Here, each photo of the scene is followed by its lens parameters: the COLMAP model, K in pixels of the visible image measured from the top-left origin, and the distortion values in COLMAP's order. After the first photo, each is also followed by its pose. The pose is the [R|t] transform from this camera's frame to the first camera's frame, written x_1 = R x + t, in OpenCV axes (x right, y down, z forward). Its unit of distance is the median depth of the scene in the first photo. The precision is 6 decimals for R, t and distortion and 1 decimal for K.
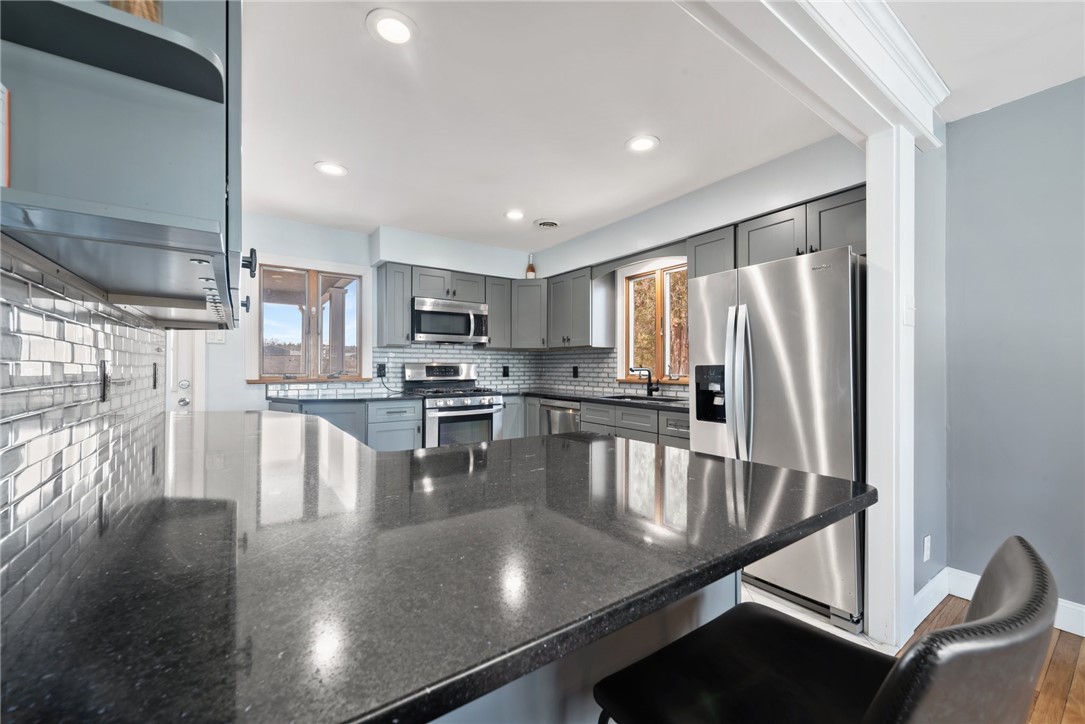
lens RADIAL K [[434.1, 0, 557.8], [0, 434.1, 366.3], [0, 0, 1]] dist [0.009771, -0.001272]
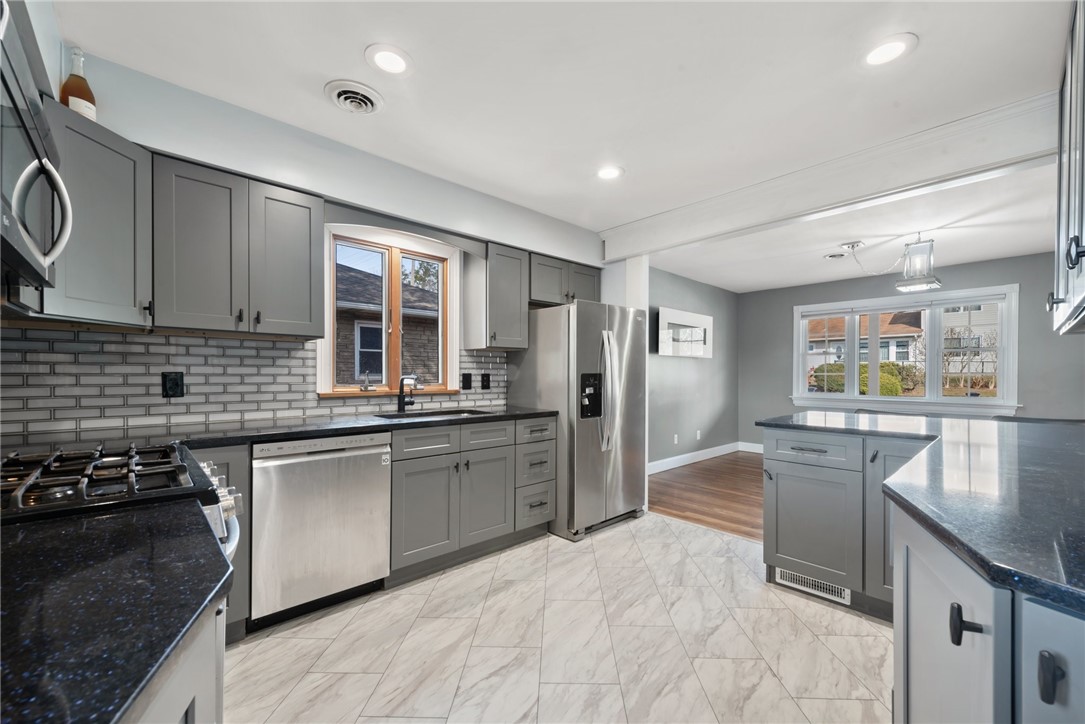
lens RADIAL K [[434.1, 0, 540.0], [0, 434.1, 377.2], [0, 0, 1]] dist [0.009771, -0.001272]
pose [[-0.112889, -0.008628, 0.993570, -0.506648], [-0.004256, 0.999957, 0.008200, -0.000049], [-0.993599, -0.003303, -0.112920, 0.743902]]
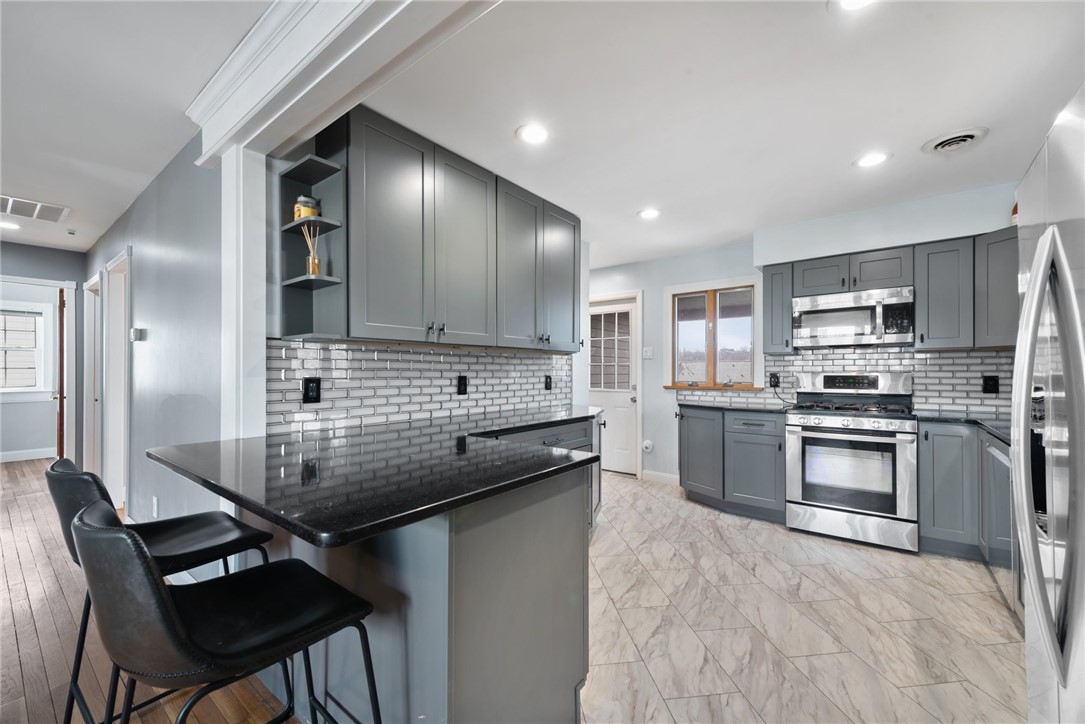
lens RADIAL K [[434.1, 0, 537.9], [0, 434.1, 375.1], [0, 0, 1]] dist [0.009771, -0.001272]
pose [[0.260252, 0.004801, -0.965529, 0.367685], [0.002863, 0.999979, 0.005744, -0.008126], [0.965537, -0.004259, 0.260232, 0.252843]]
